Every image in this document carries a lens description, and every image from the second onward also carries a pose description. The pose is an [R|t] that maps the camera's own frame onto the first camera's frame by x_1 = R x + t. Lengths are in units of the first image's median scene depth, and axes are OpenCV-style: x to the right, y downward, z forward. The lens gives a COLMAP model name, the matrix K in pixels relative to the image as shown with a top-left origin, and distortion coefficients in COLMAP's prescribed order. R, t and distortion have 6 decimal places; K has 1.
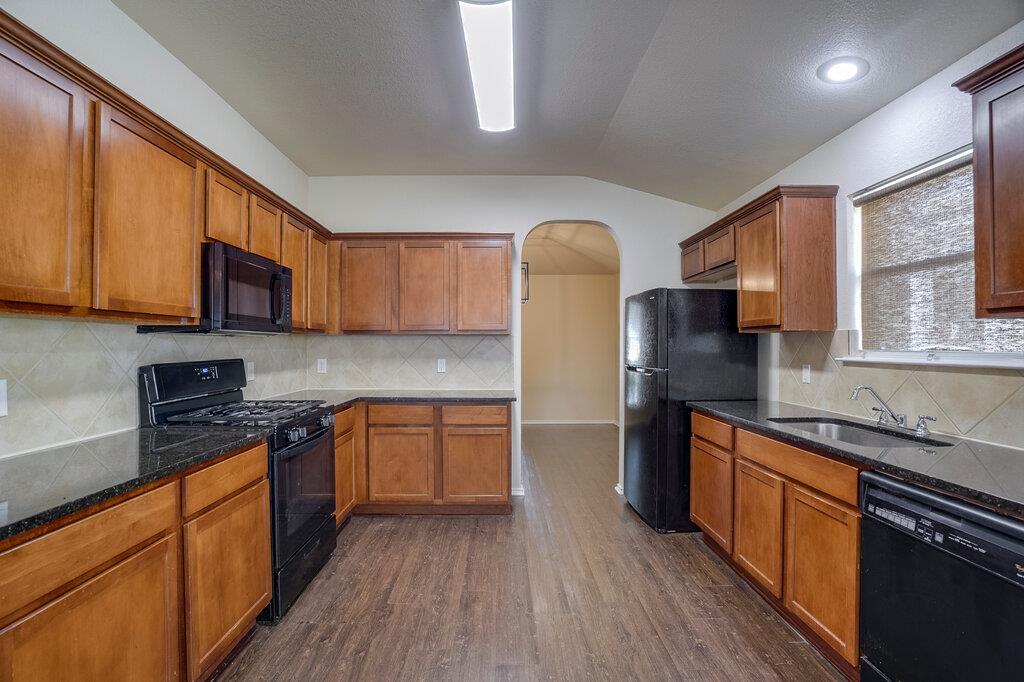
lens RADIAL K [[483.1, 0, 512.0], [0, 483.1, 341.0], [0, 0, 1]] dist [-0.004863, -0.000296]
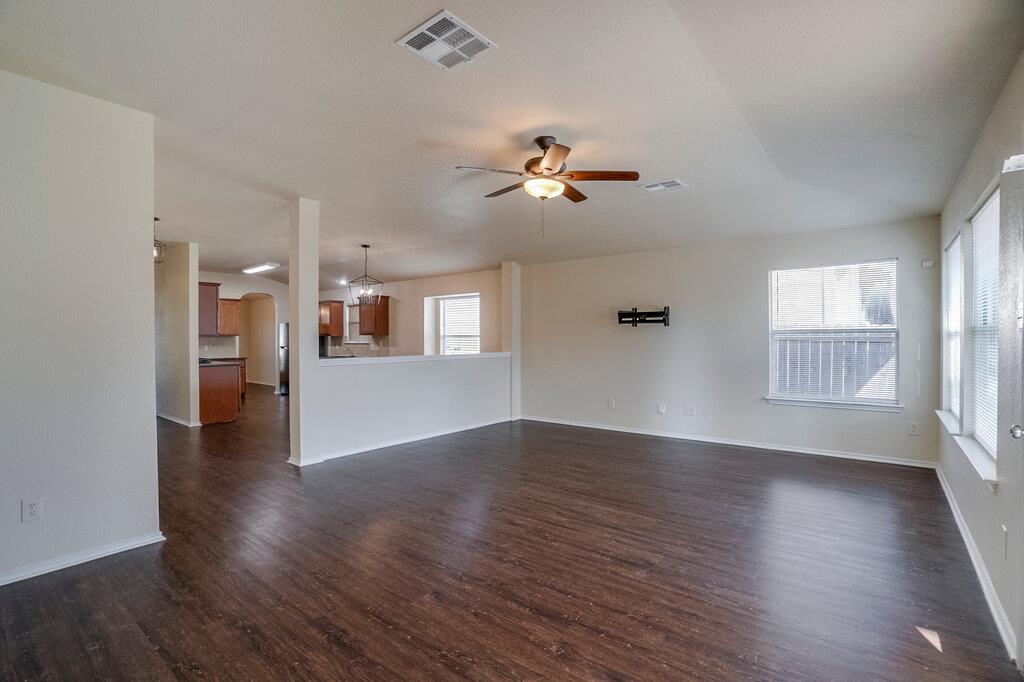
lens RADIAL K [[475.4, 0, 496.8], [0, 475.4, 338.6], [0, 0, 1]] dist [0.000638, 0.000588]
pose [[0.661507, 0.000837, 0.749938, -1.547657], [-0.001832, 0.999998, 0.000500, -0.003366], [-0.749937, -0.001705, 0.661508, -2.741784]]
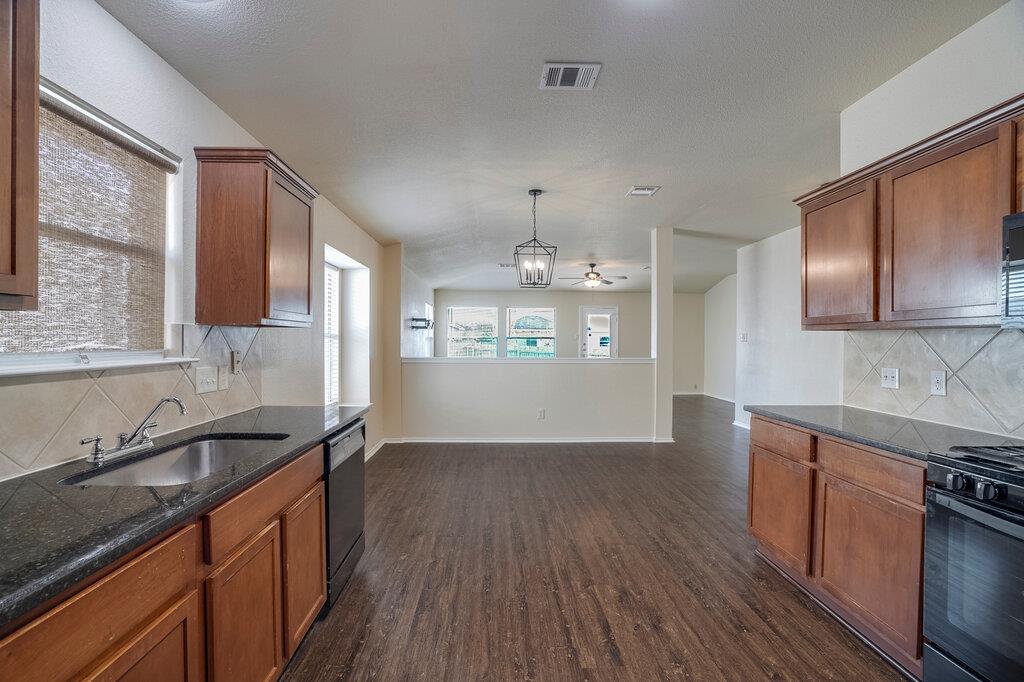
lens RADIAL K [[483.1, 0, 512.0], [0, 483.1, 341.0], [0, 0, 1]] dist [-0.004863, -0.000296]
pose [[-0.999713, 0.001325, -0.023935, 0.169394], [0.001358, 0.999998, -0.001353, 0.004780], [0.023934, -0.001385, -0.999713, 1.471521]]
